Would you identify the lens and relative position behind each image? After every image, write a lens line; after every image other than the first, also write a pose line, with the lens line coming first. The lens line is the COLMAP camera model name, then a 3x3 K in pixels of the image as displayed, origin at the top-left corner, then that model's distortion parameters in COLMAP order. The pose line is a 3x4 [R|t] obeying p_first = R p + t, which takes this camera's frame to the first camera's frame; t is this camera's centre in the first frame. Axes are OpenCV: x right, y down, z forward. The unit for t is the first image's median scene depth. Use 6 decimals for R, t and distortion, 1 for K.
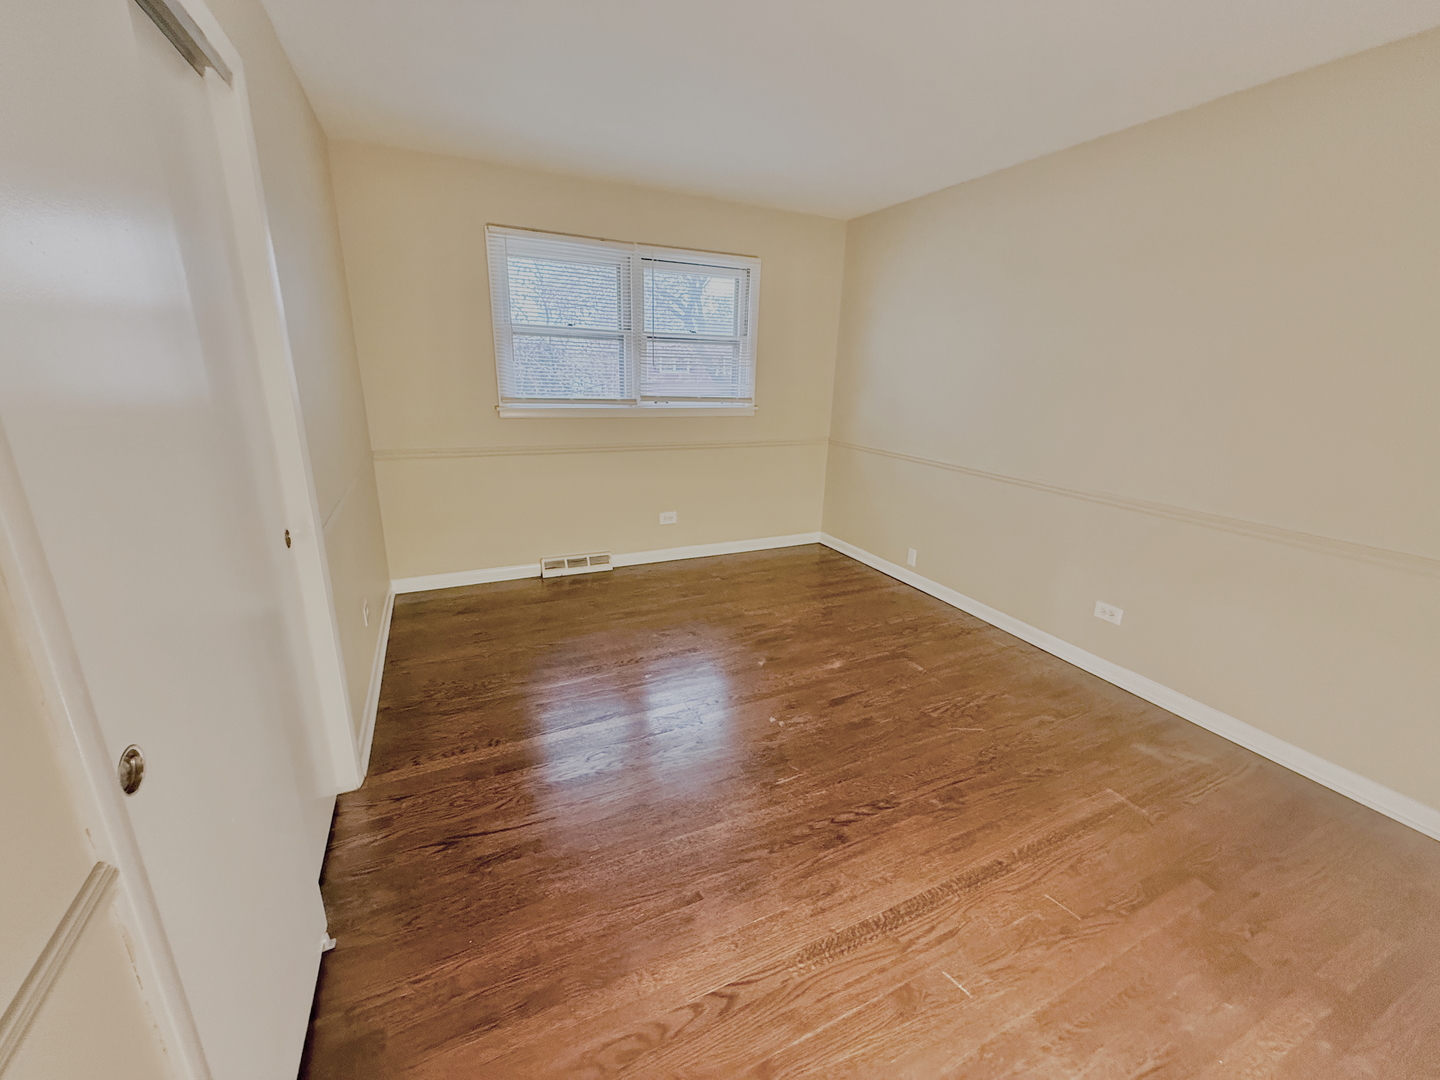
lens RADIAL K [[574.1, 0, 720.0], [0, 574.1, 540.0], [0, 0, 1]] dist [0.001168, 0.000135]
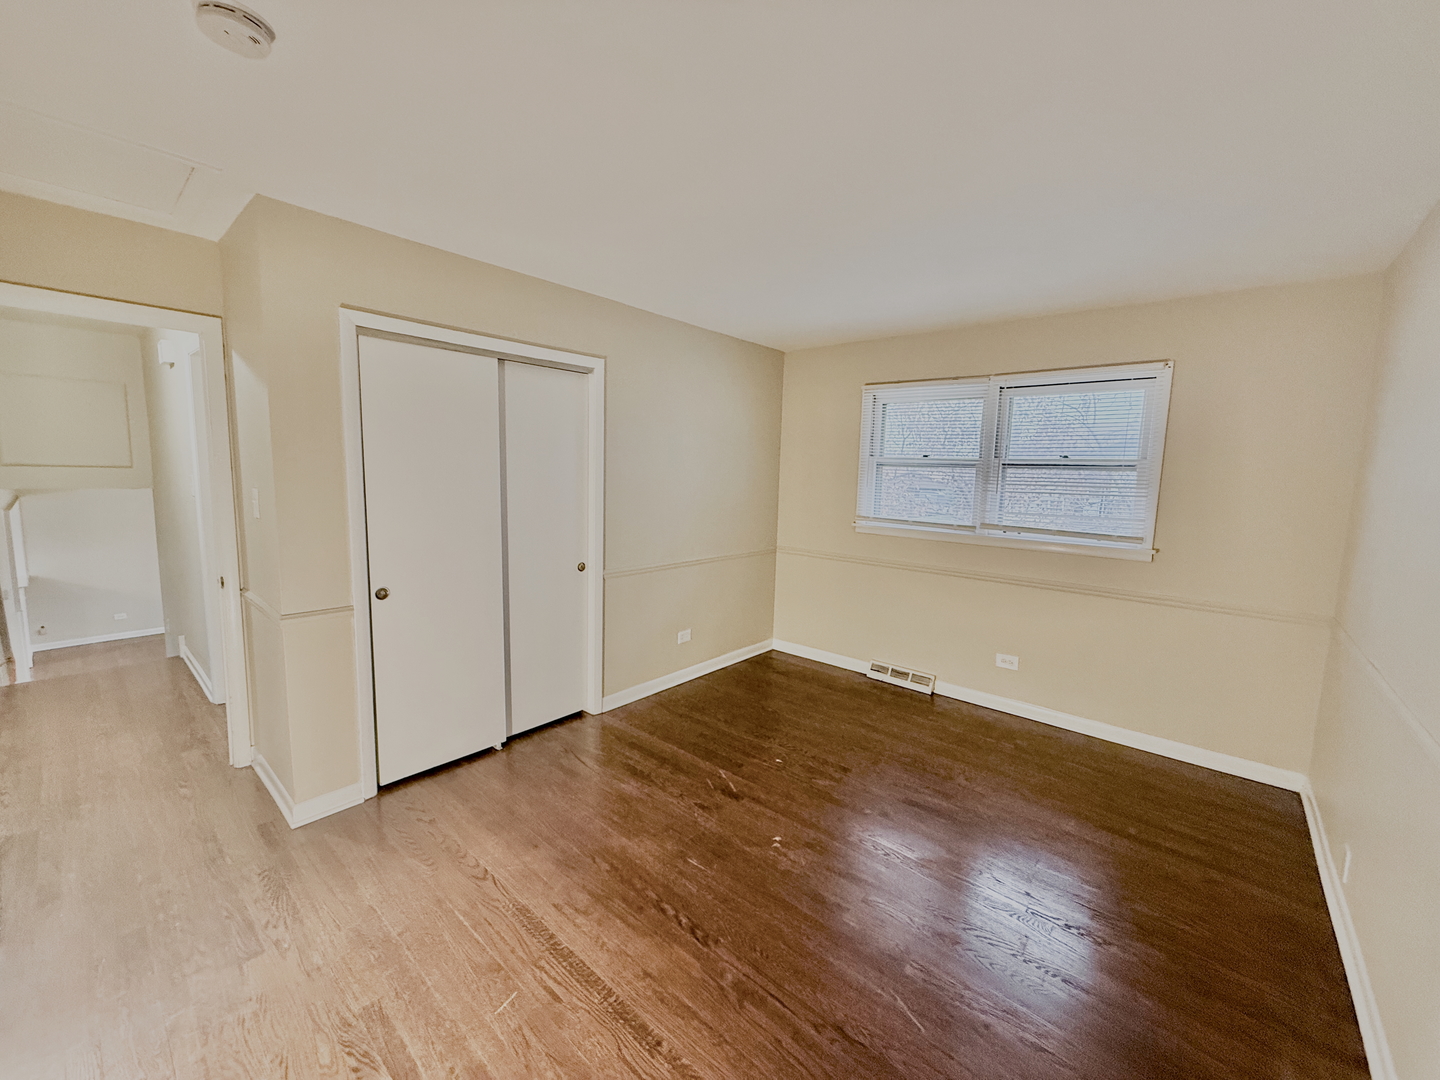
lens RADIAL K [[574.1, 0, 720.0], [0, 574.1, 540.0], [0, 0, 1]] dist [0.001168, 0.000135]
pose [[0.402069, 0.091190, -0.911057, 0.630435], [-0.280558, 0.959435, -0.027785, -0.085223], [0.871566, 0.266776, 0.411343, 0.263393]]
